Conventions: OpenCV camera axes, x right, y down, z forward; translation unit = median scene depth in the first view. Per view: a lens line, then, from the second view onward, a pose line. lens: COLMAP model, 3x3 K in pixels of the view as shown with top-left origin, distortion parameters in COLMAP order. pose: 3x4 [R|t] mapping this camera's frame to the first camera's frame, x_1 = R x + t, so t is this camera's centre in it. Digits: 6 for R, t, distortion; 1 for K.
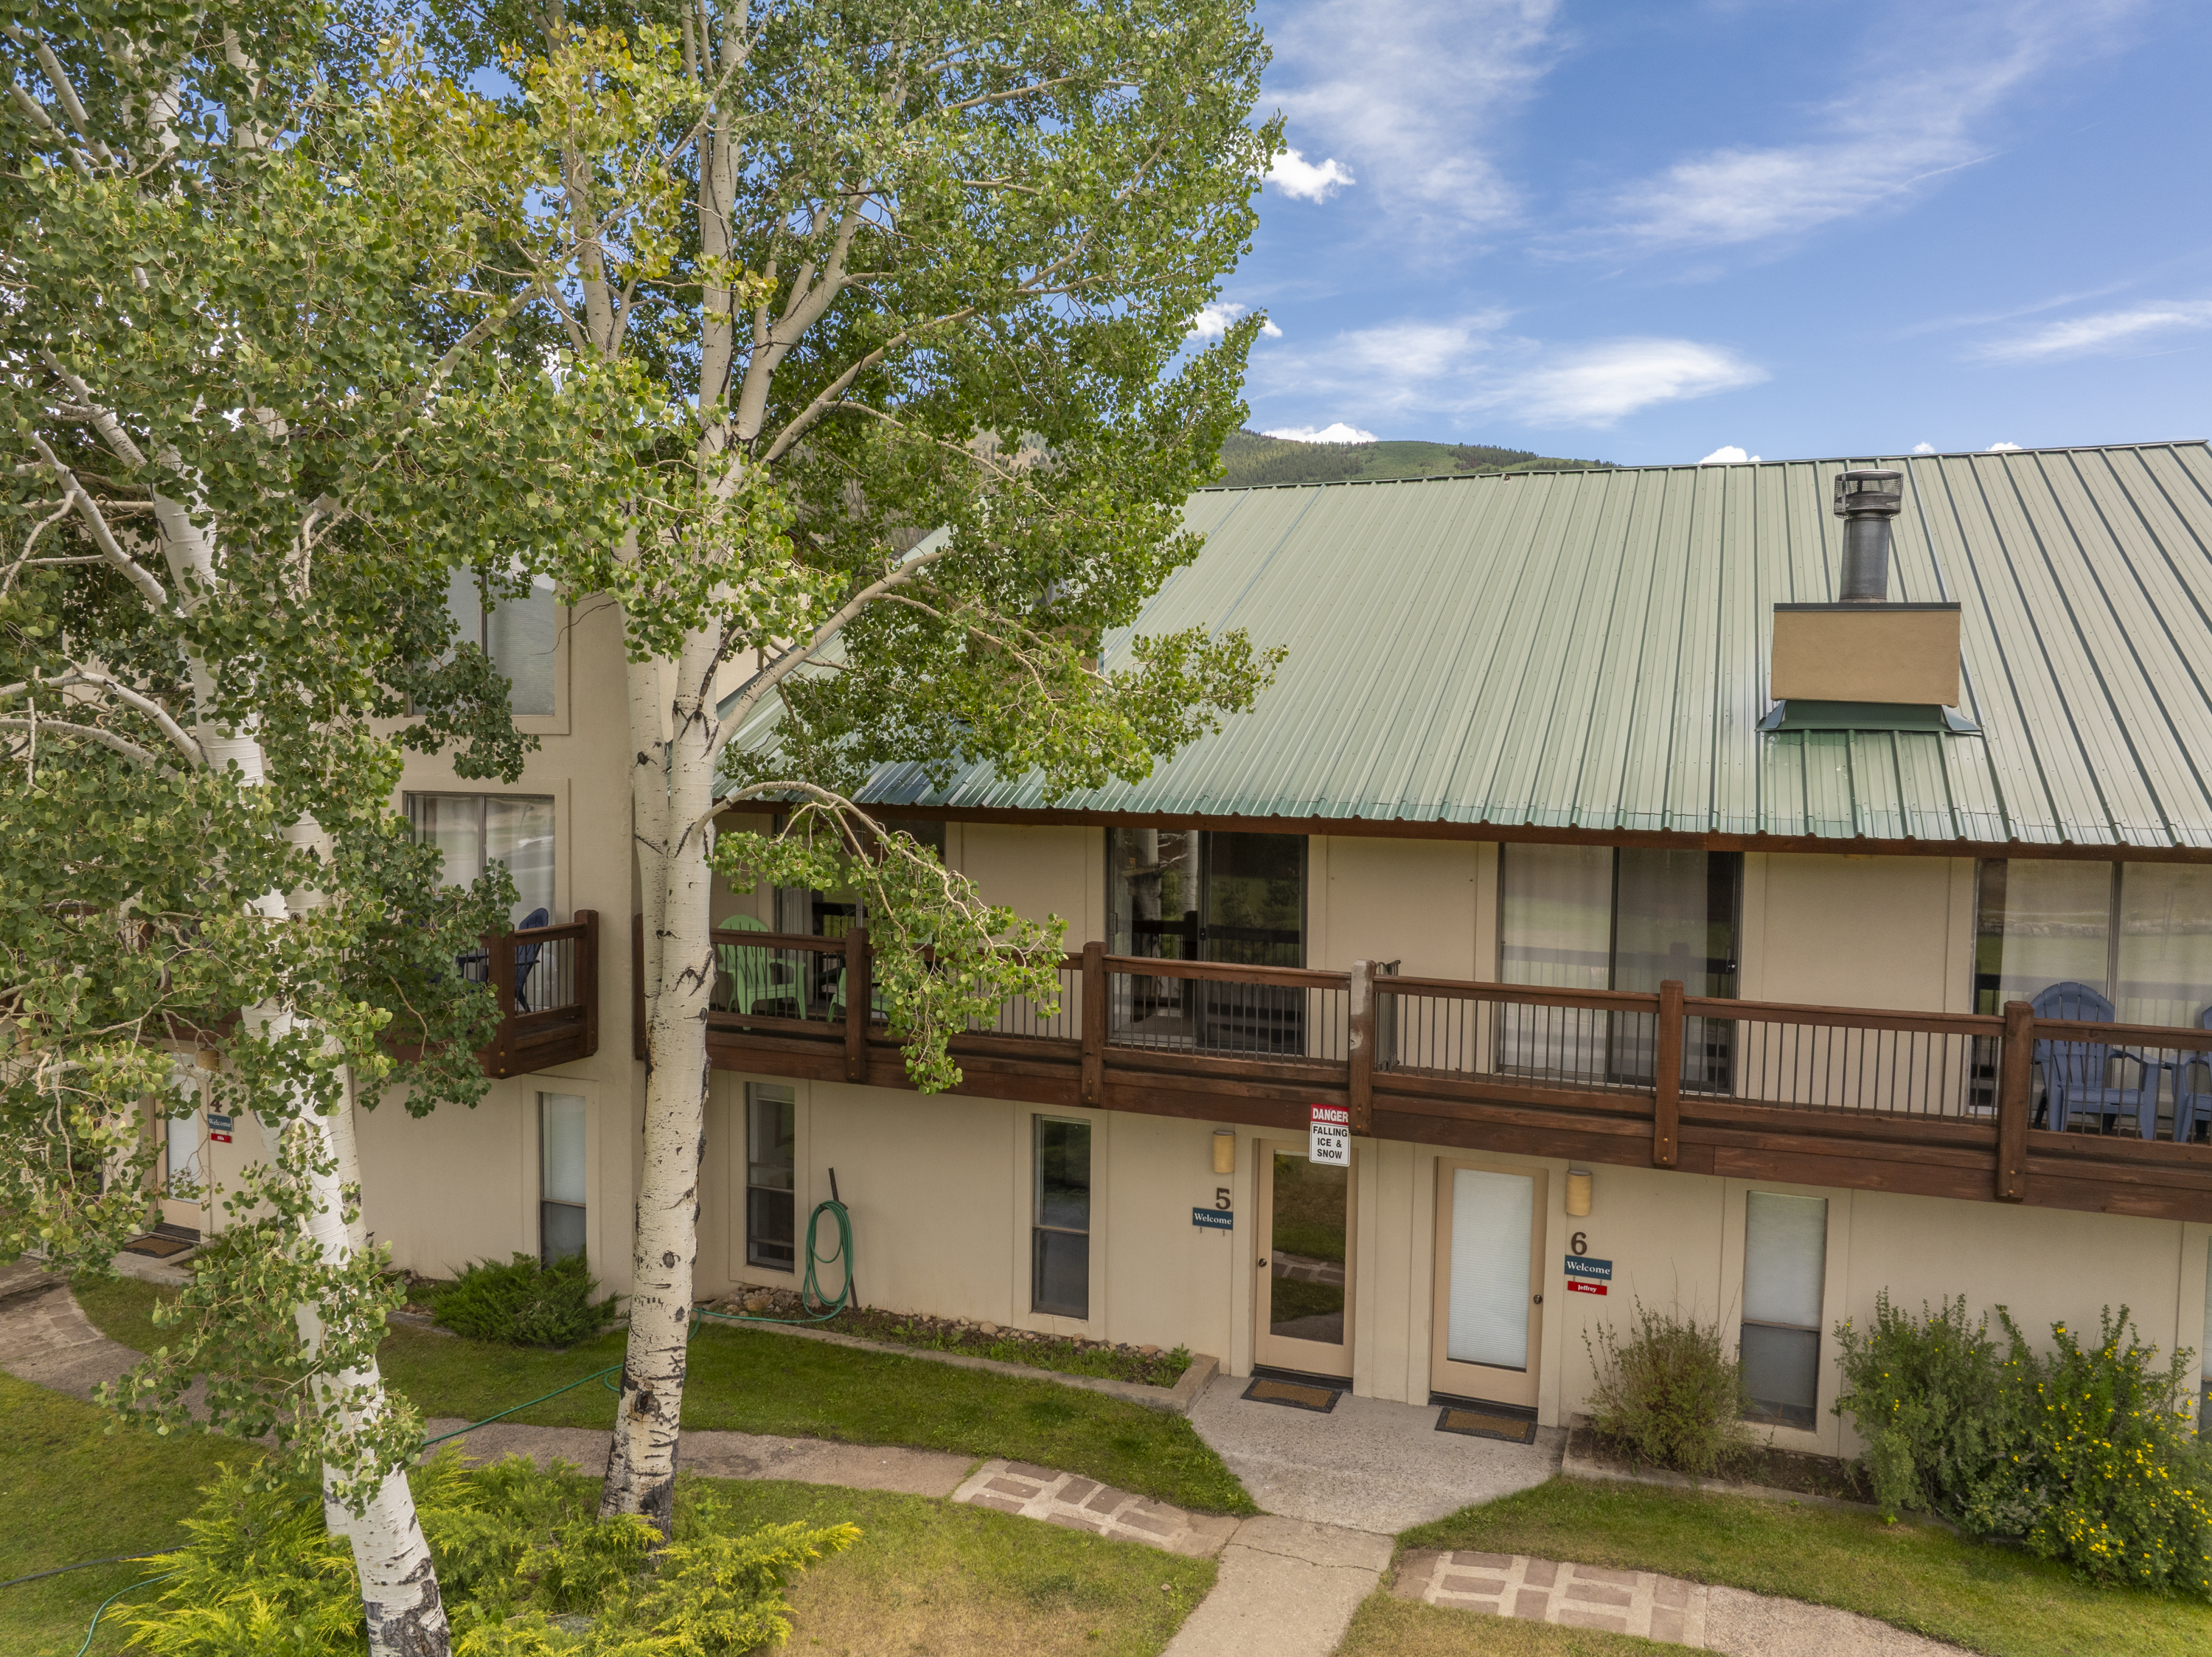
lens RADIAL K [[1530.6, 0, 1124.9], [0, 1530.6, 823.8], [0, 0, 1]] dist [-0.047039, 0.008675]
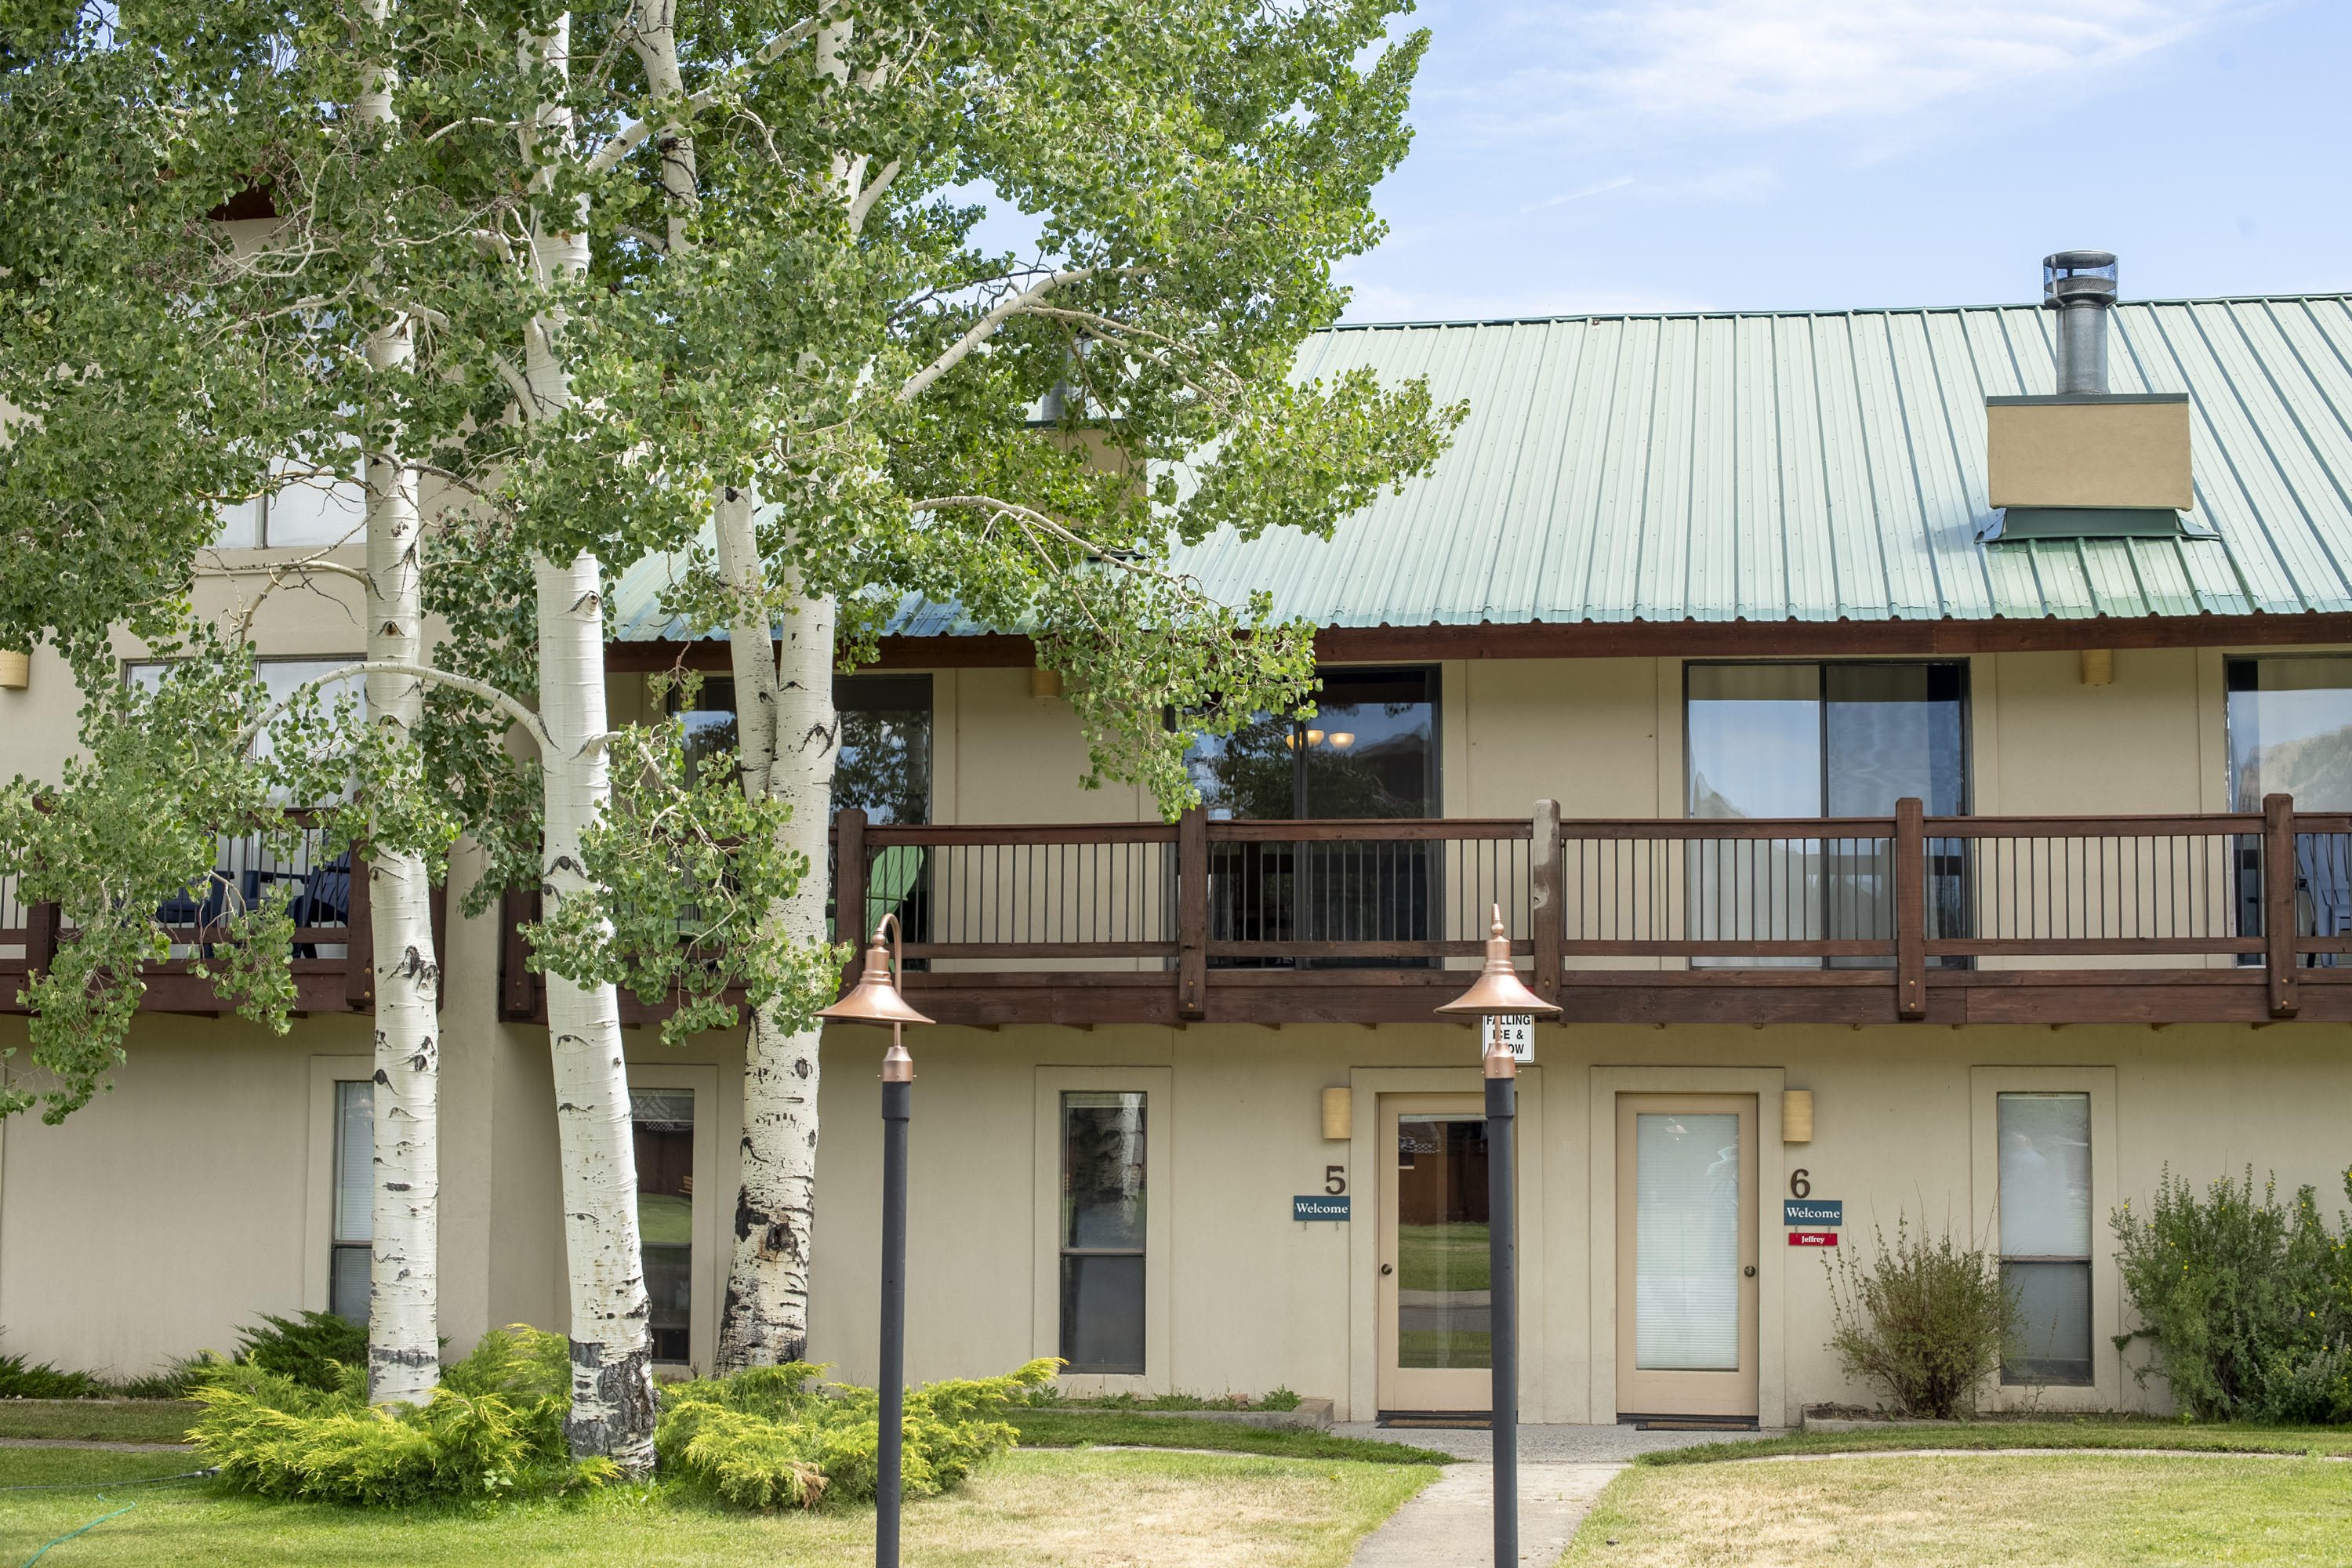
lens RADIAL K [[3321.1, 0, 1167.4], [0, 3321.1, 791.5], [0, 0, 1]] dist [-0.128706, 0.000000]
pose [[0.980090, 0.013672, 0.198082, -0.387977], [0.017869, 0.987504, -0.156576, 0.354137], [-0.197748, 0.156998, 0.967599, -0.666467]]
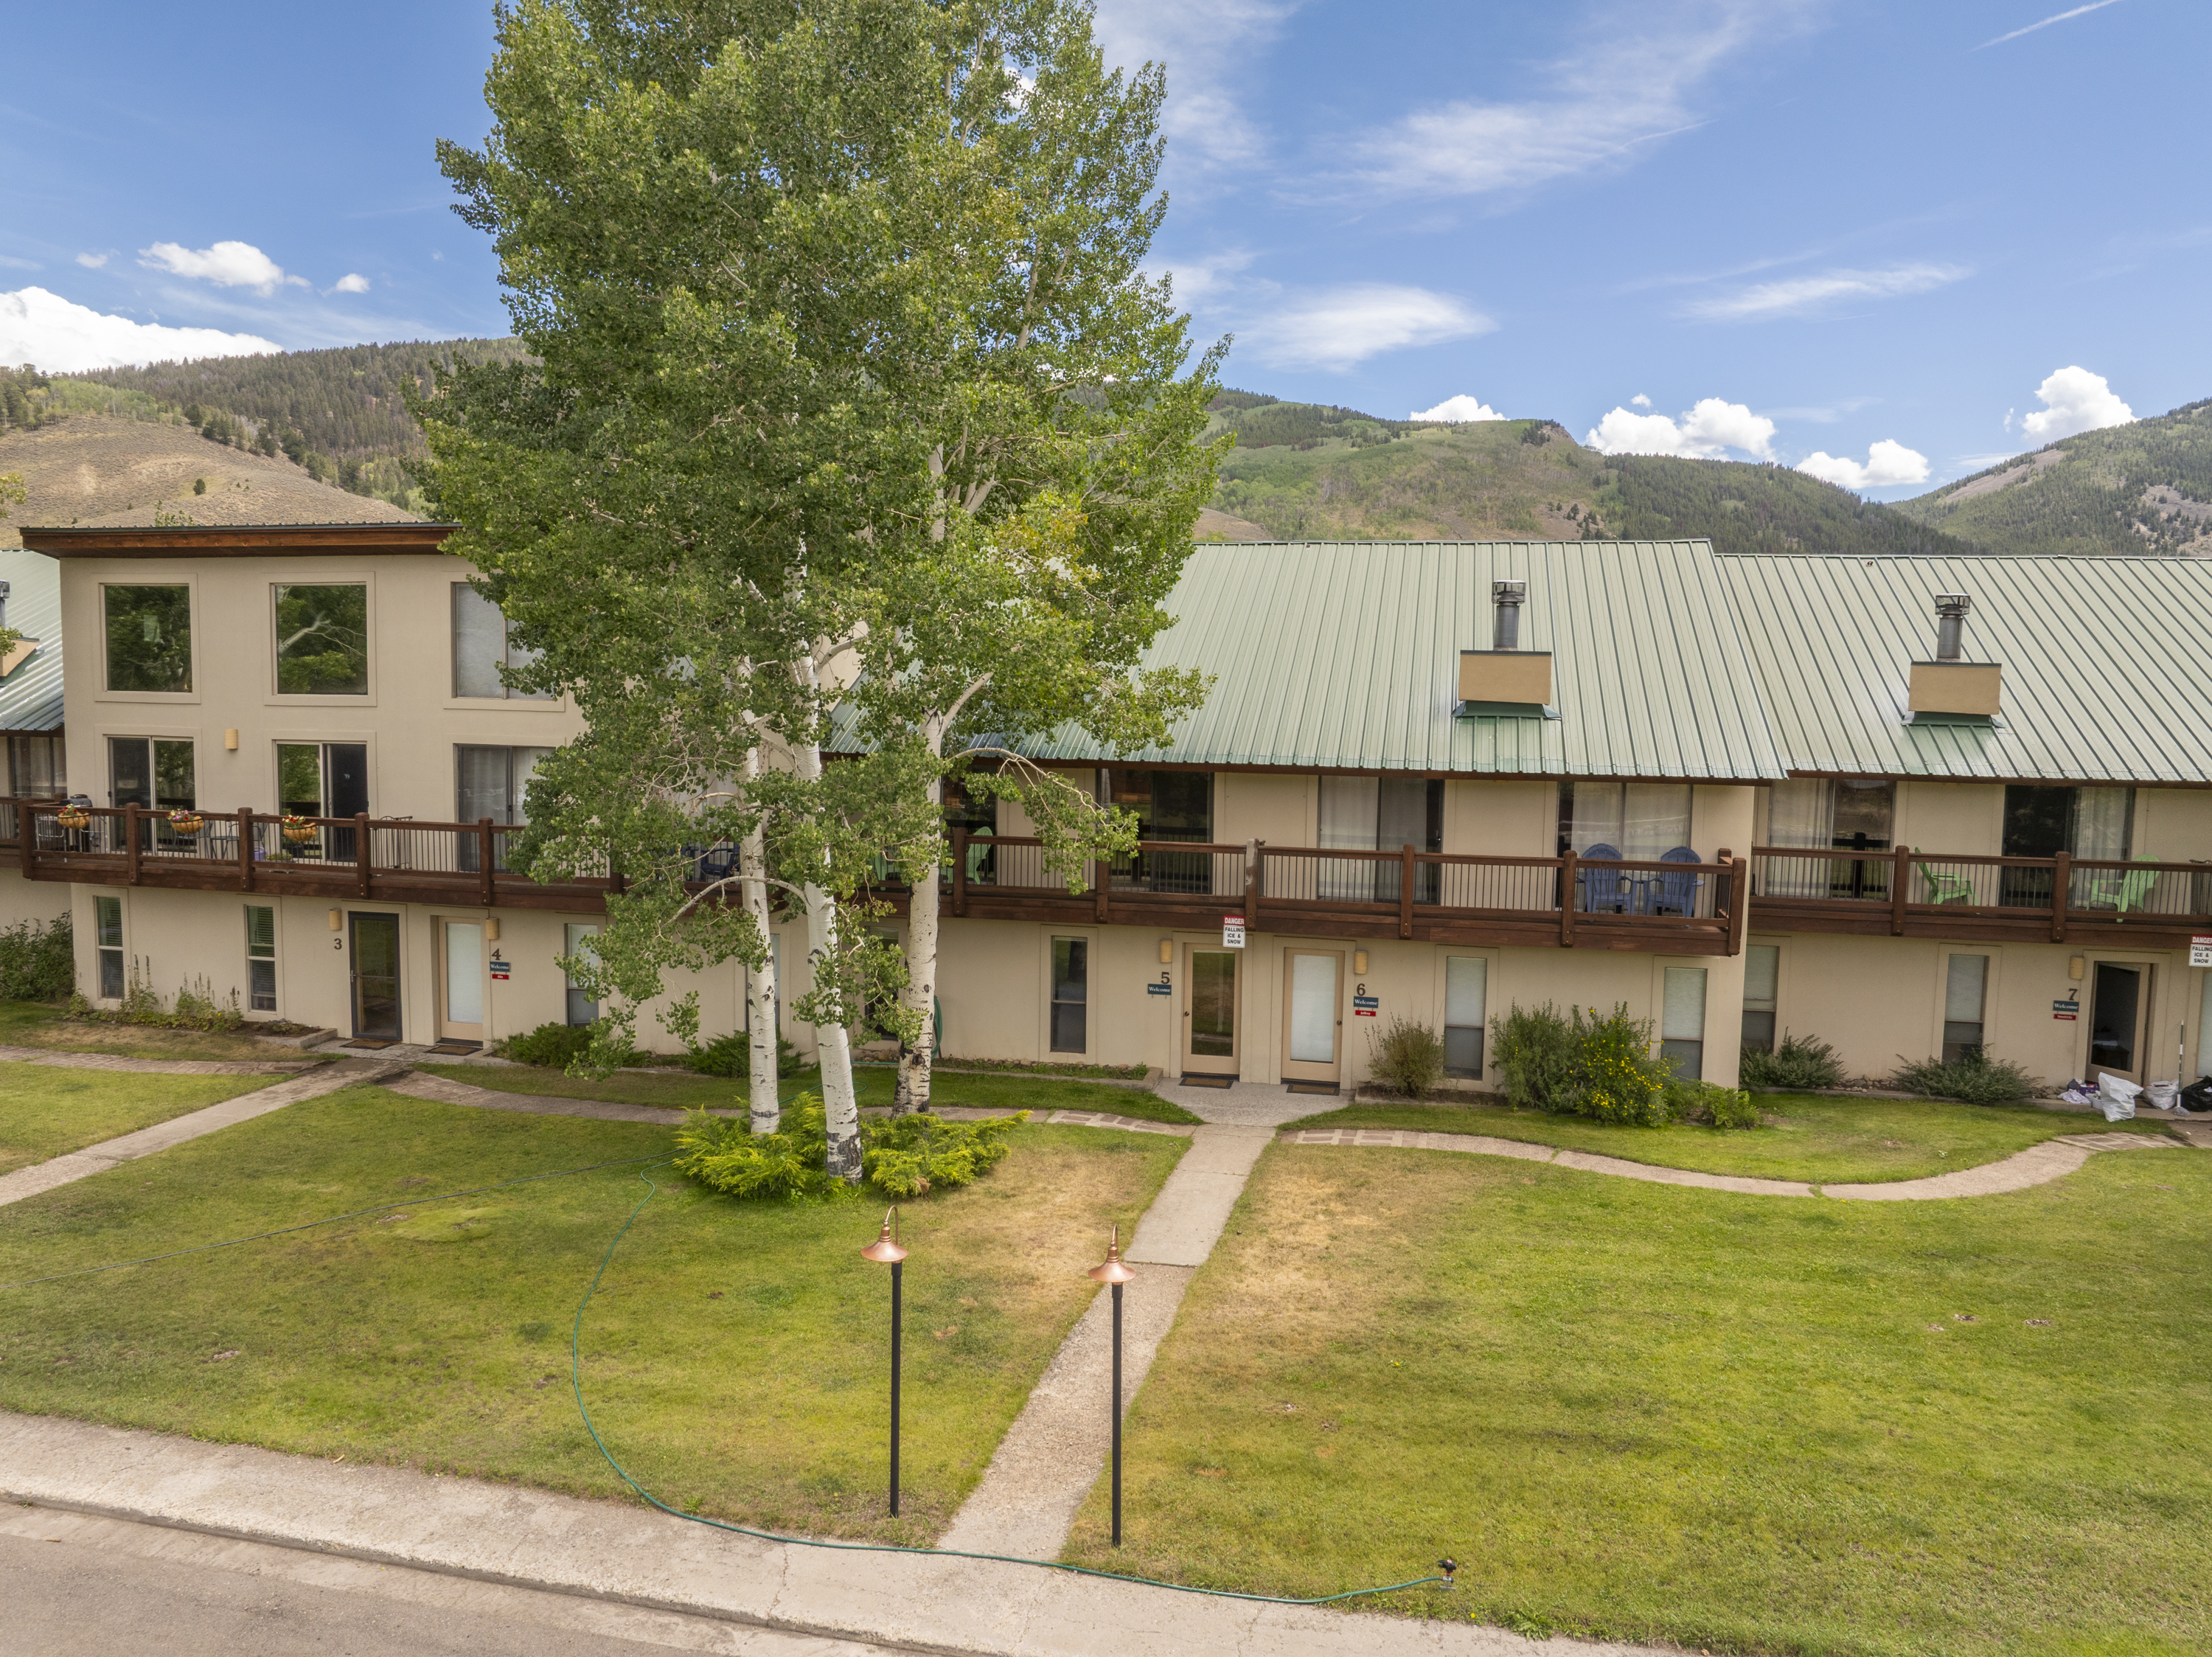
lens RADIAL K [[1530.6, 0, 1109.3], [0, 1530.6, 831.0], [0, 0, 1]] dist [-0.047039, 0.008675]
pose [[0.988183, -0.013924, 0.152646, -0.306400], [0.006845, 0.998880, 0.046808, -0.009739], [-0.153127, -0.045210, 0.987172, -0.840072]]
